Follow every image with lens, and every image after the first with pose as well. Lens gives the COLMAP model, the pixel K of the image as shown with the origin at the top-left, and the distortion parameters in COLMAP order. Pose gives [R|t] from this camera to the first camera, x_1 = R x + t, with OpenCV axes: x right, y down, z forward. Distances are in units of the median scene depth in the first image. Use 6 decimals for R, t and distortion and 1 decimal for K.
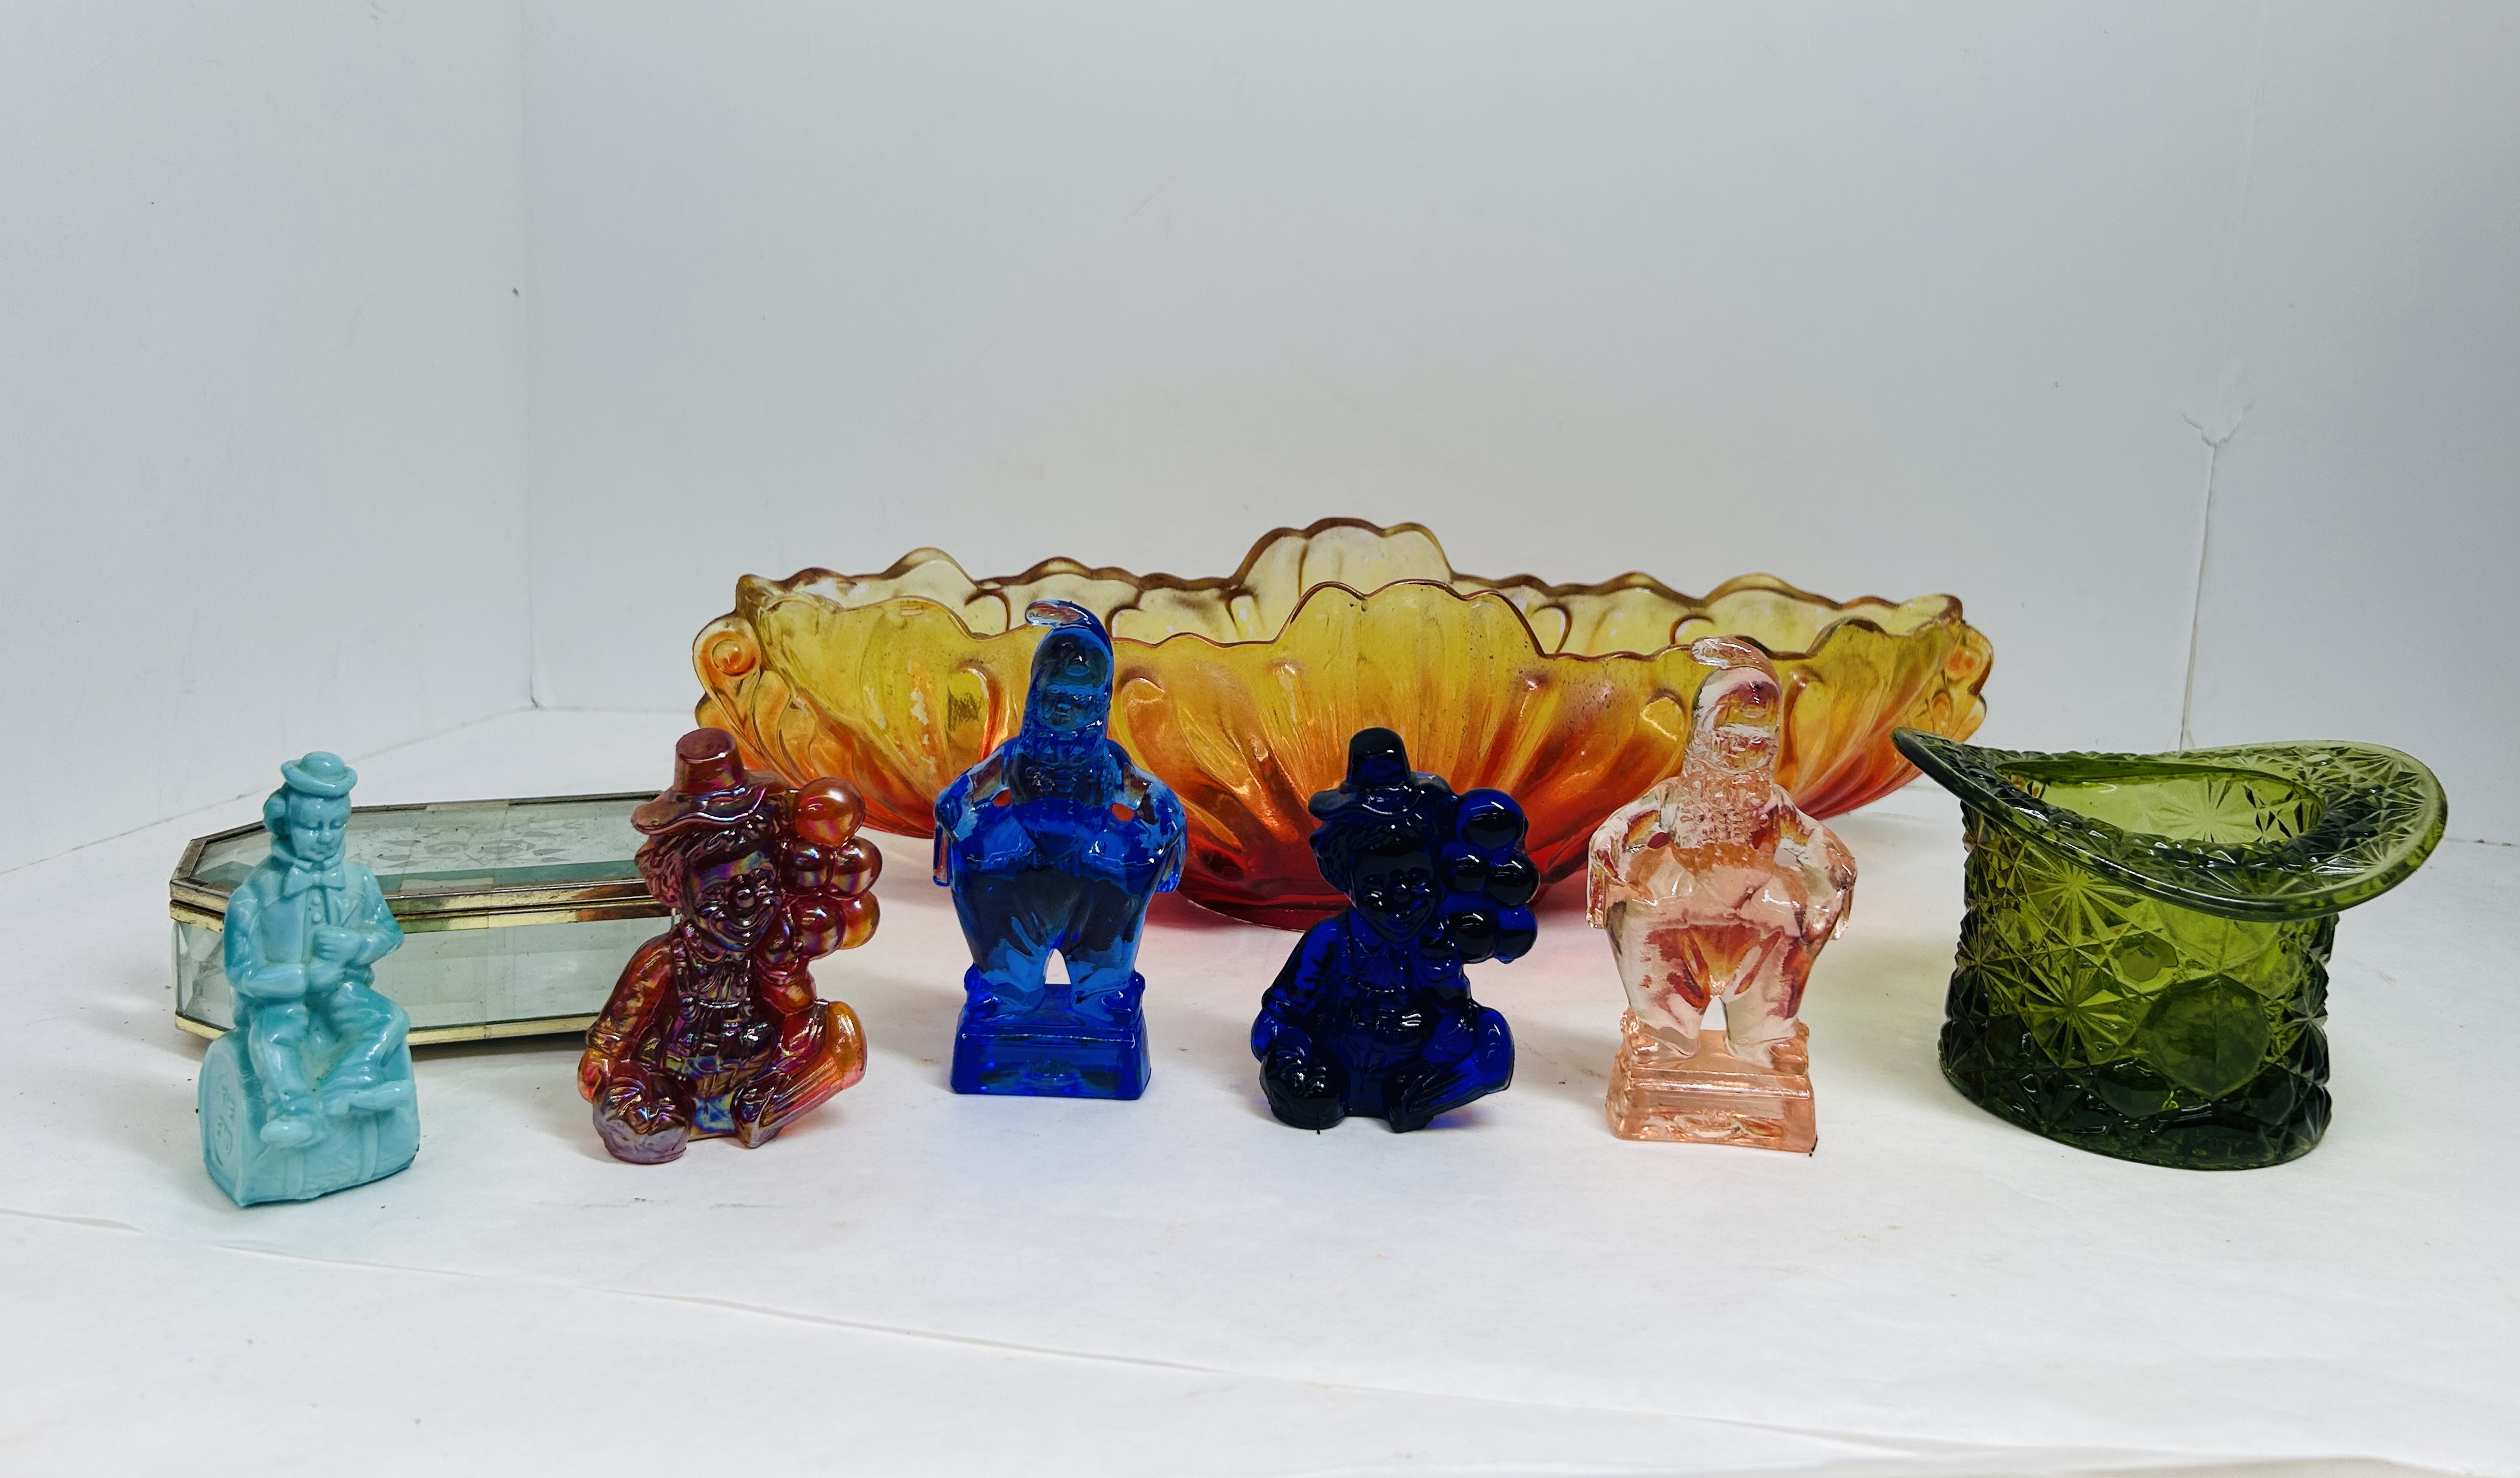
lens RADIAL K [[1897.9, 0, 1258.3], [0, 1897.9, 531.0], [0, 0, 1]] dist [-0.000464, 0.001499]
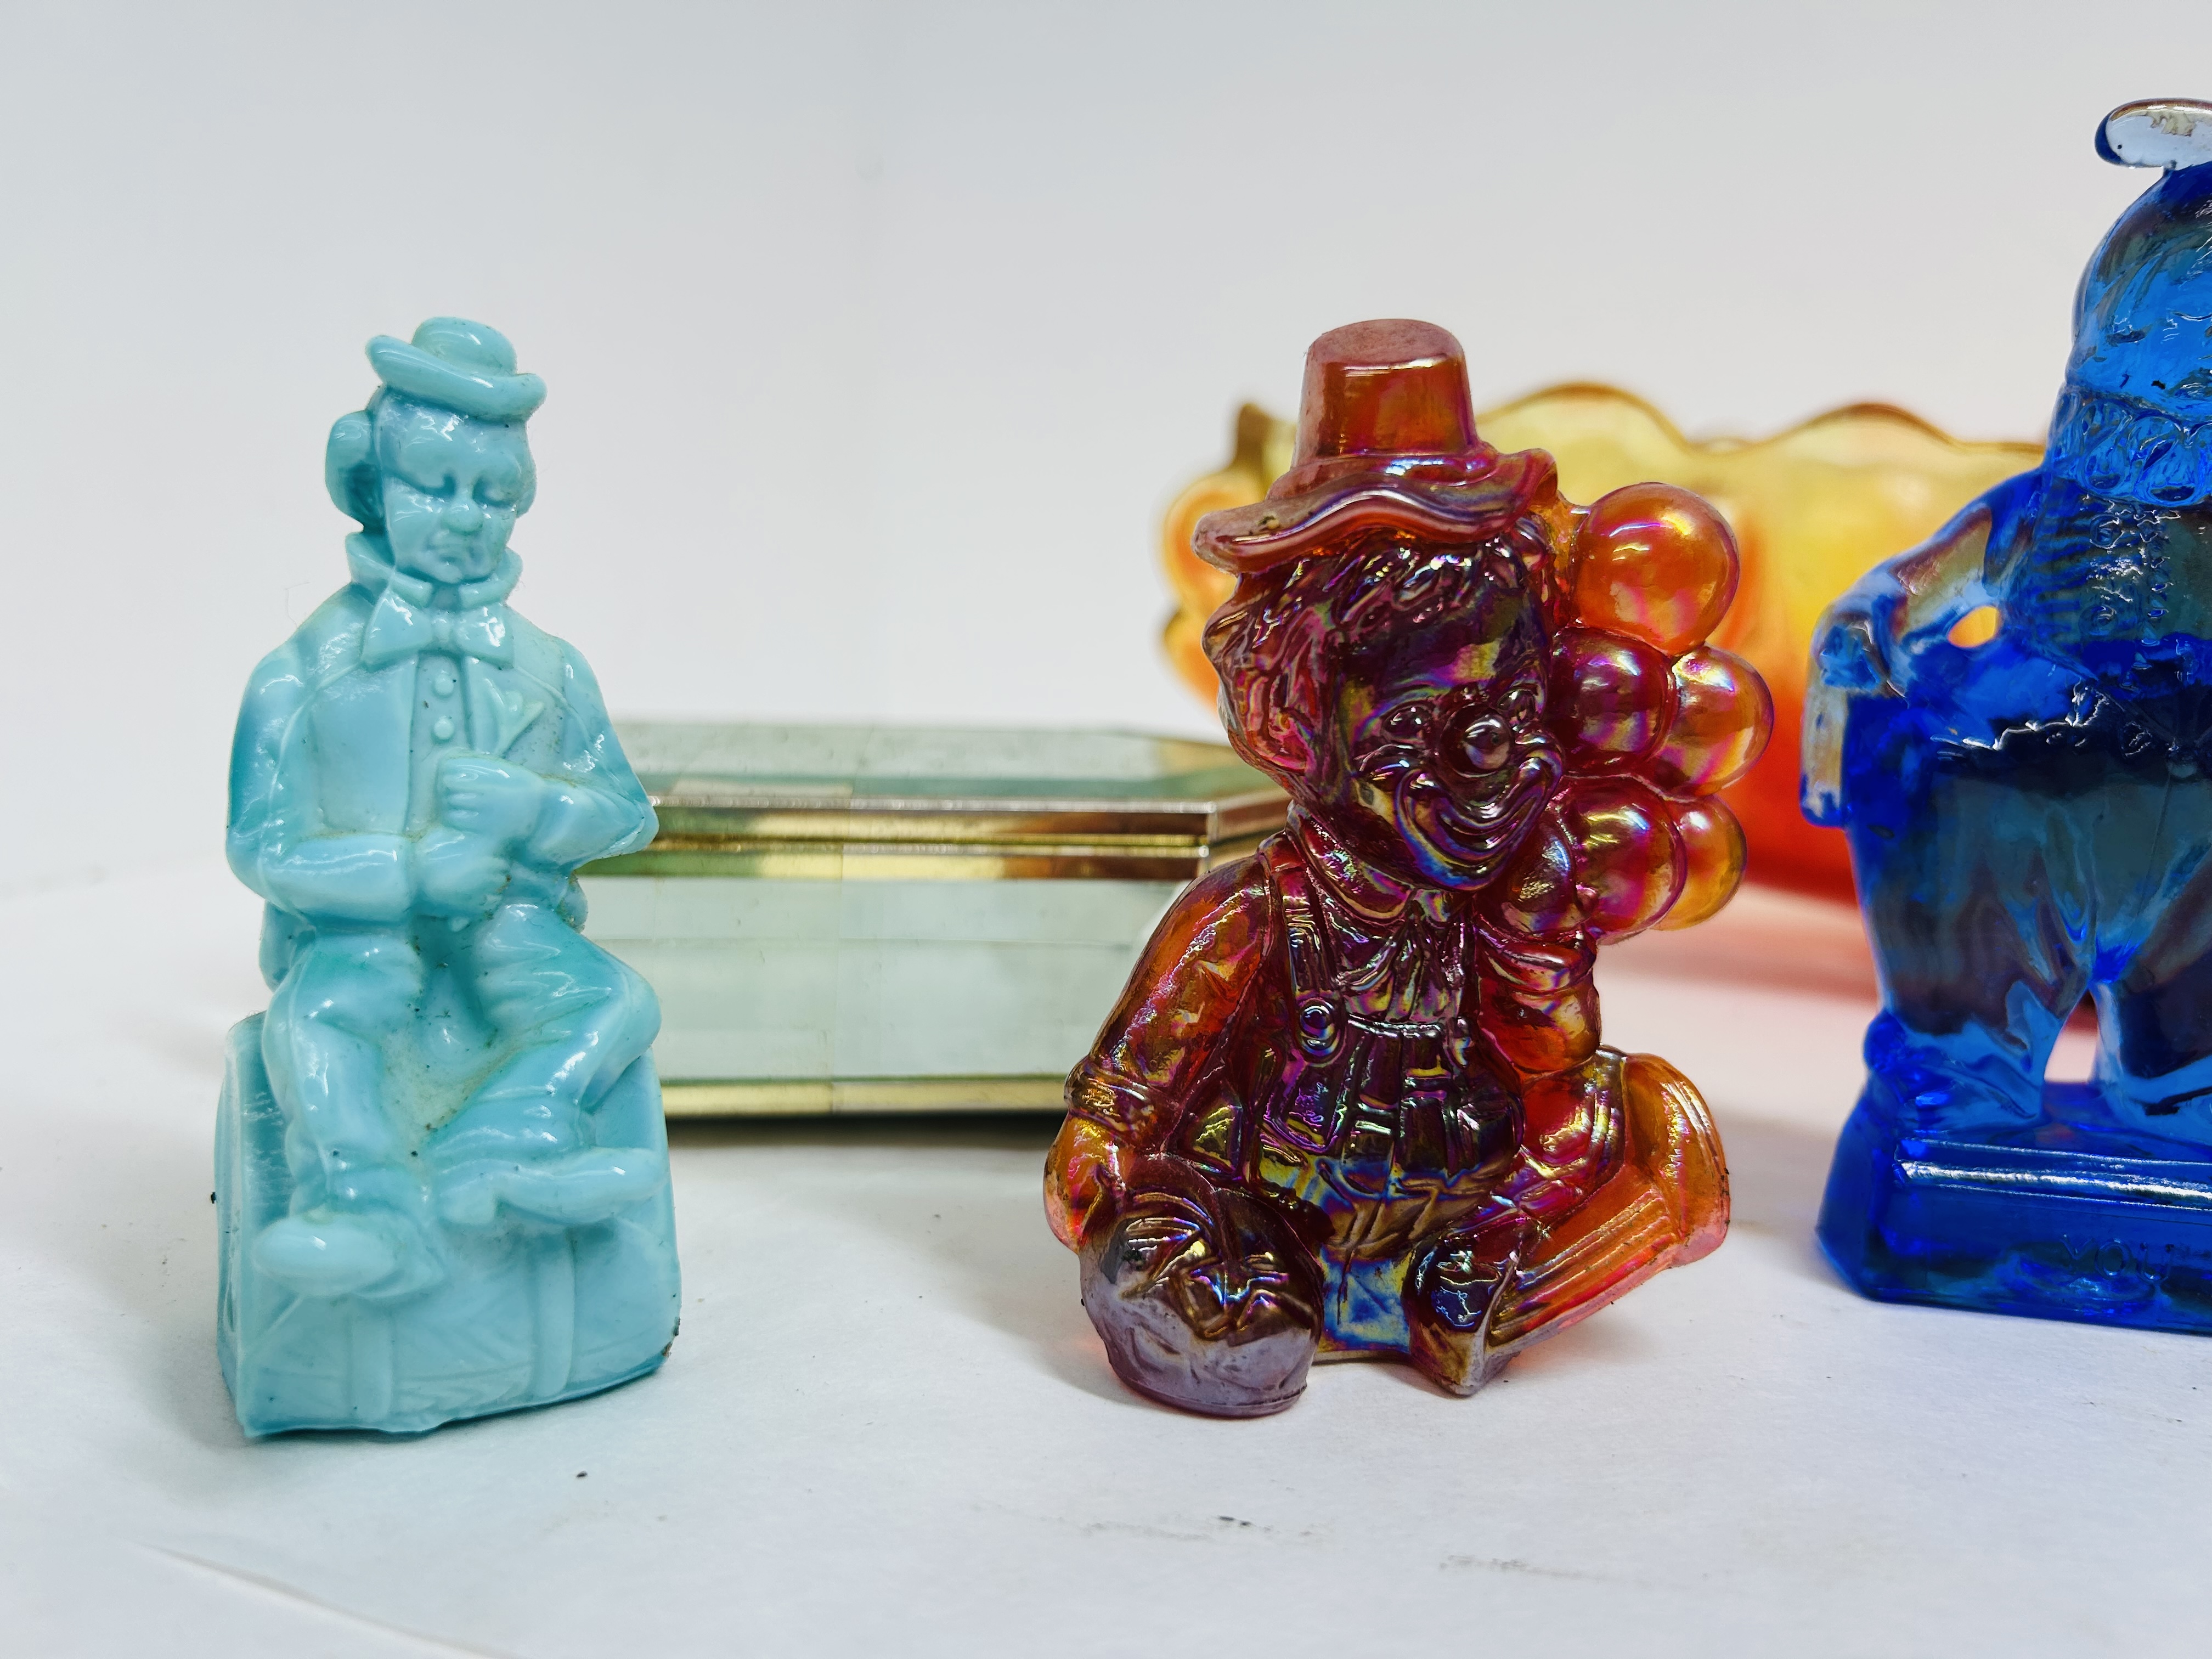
lens RADIAL K [[1795.1, 0, 1106.0], [0, 1795.1, 829.5], [0, 0, 1]] dist [-0.011498, -0.006845]
pose [[0.974201, 0.022844, -0.224524, -0.248260], [-0.017275, 0.999493, 0.026735, 0.190563], [0.225021, -0.022167, 0.974102, 0.598087]]
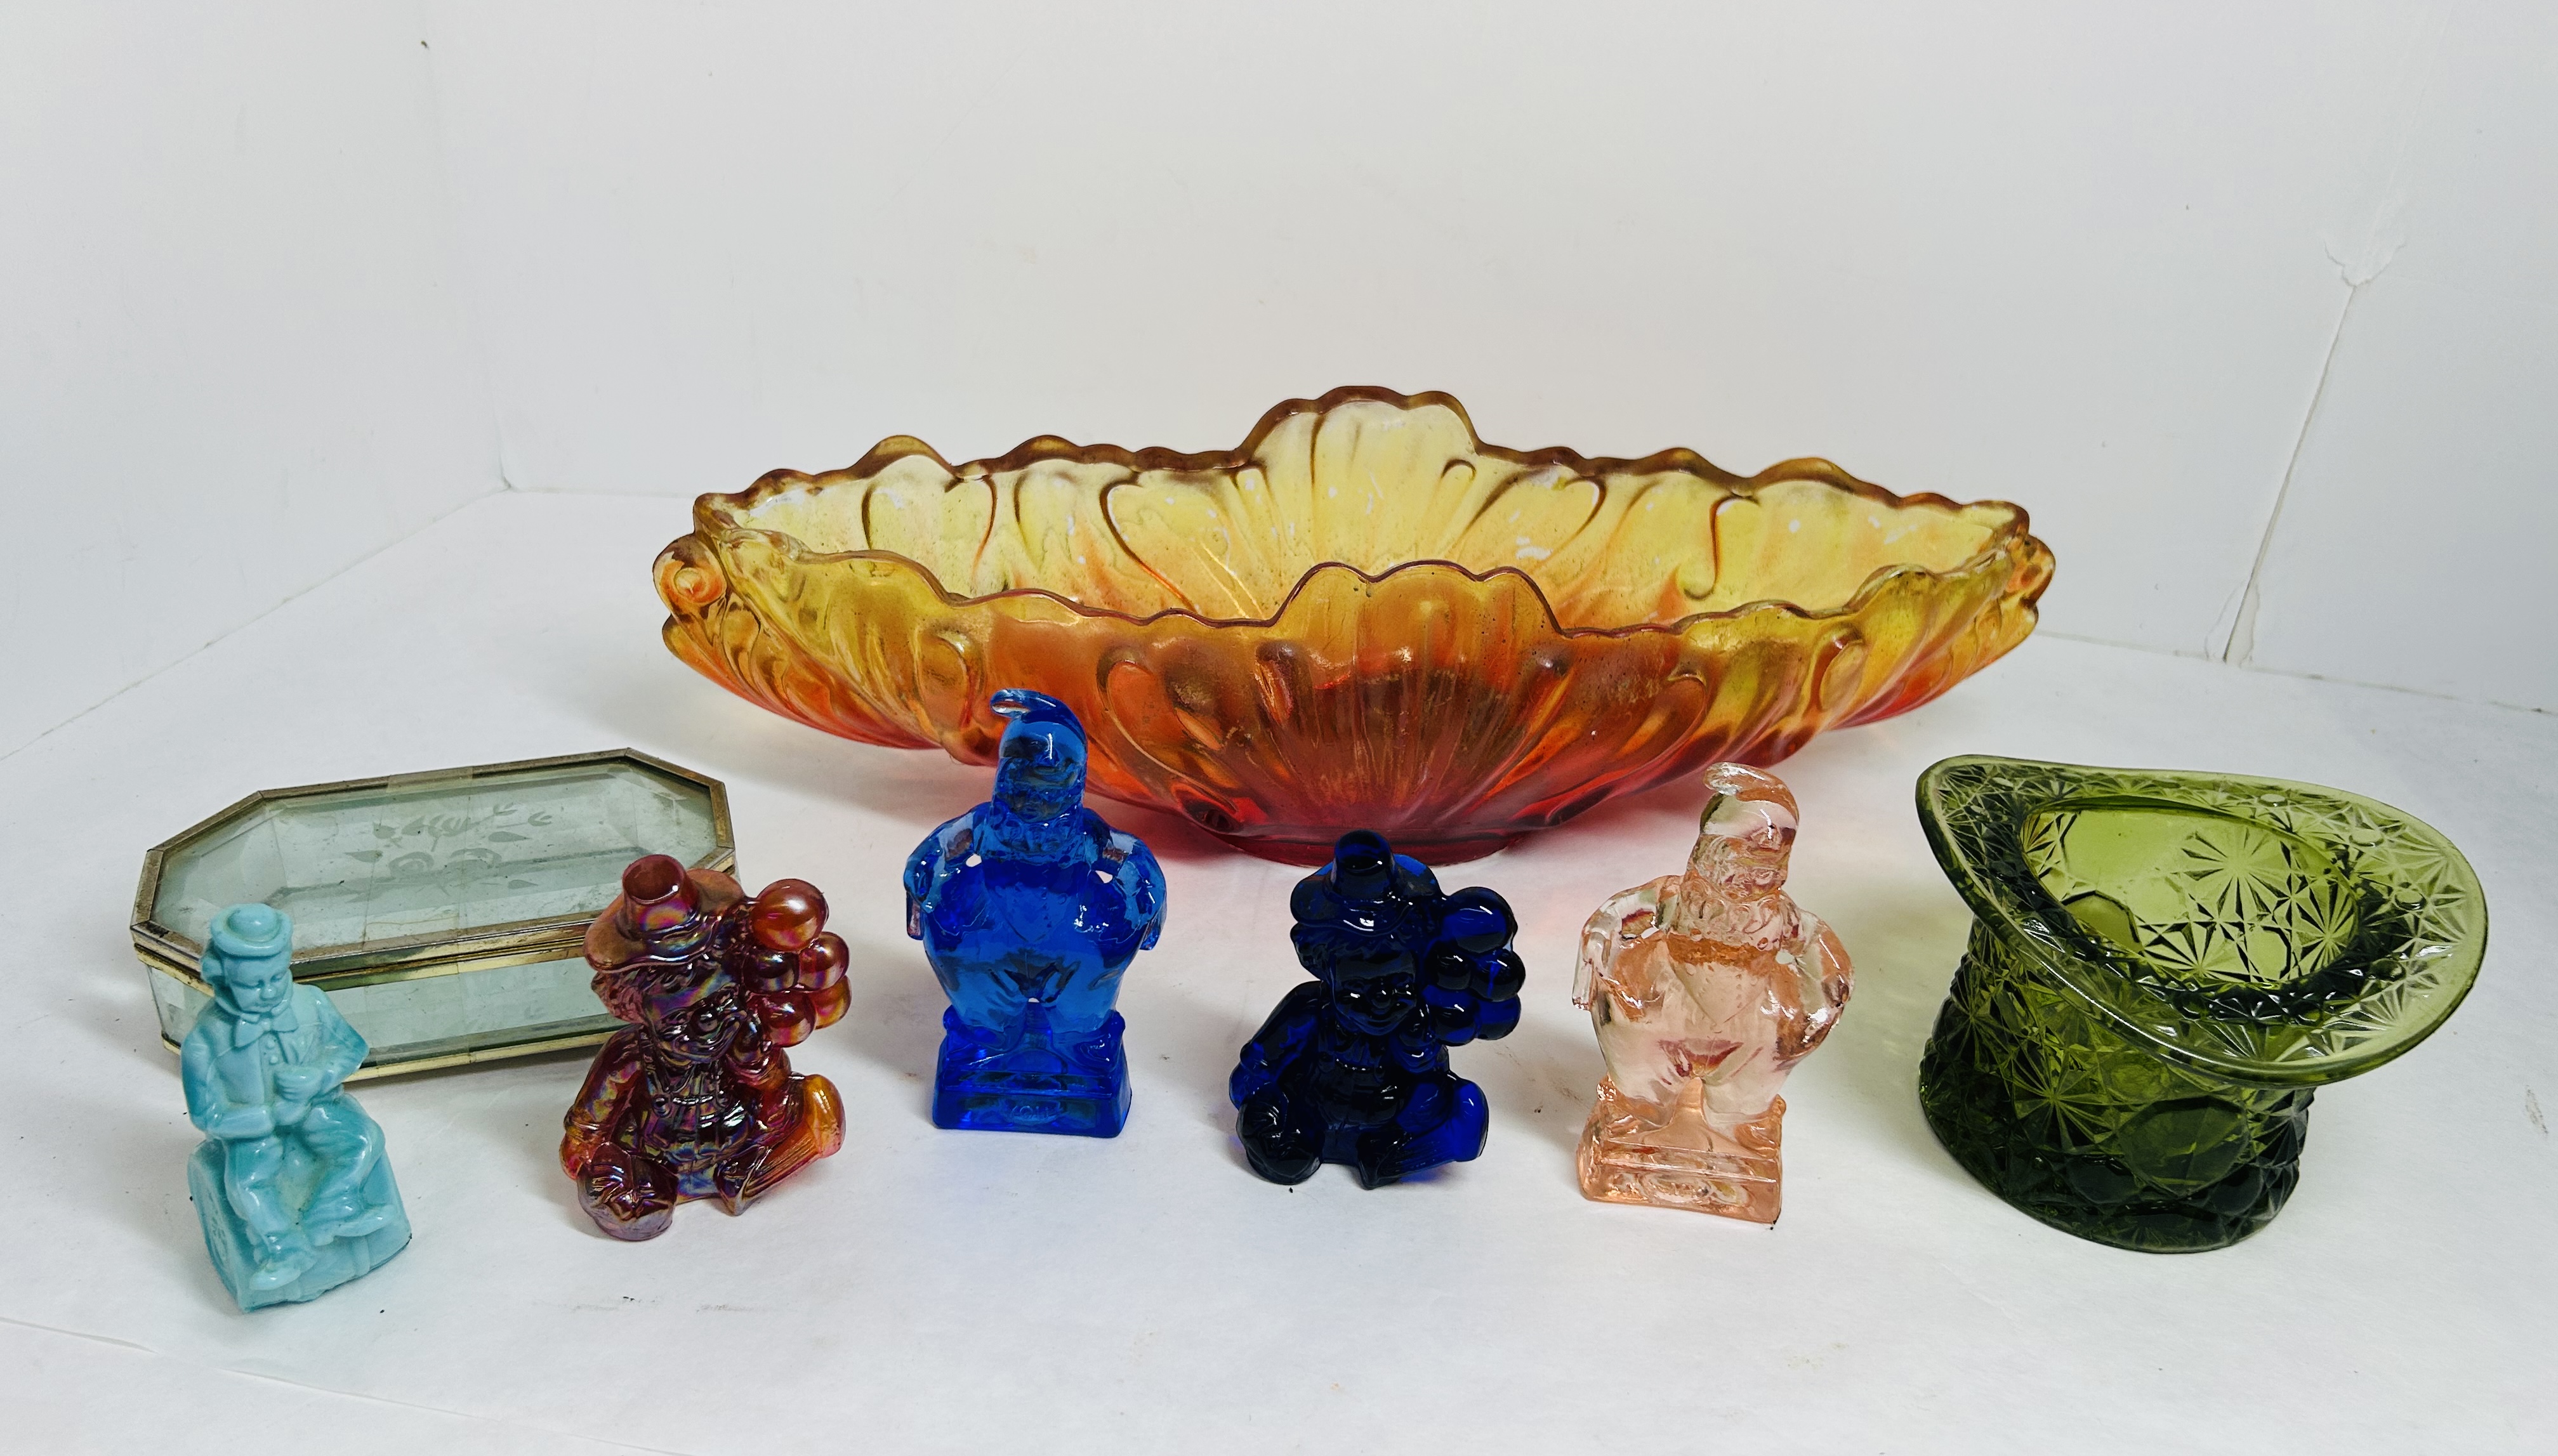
lens RADIAL K [[1942.6, 0, 1272.0], [0, 1942.6, 663.7], [0, 0, 1]] dist [0.003039, 0.002972]
pose [[0.999517, 0.028024, -0.013409, 0.027359], [-0.021208, 0.930893, 0.364676, -0.329876], [0.022702, -0.364216, 0.931038, 0.130218]]
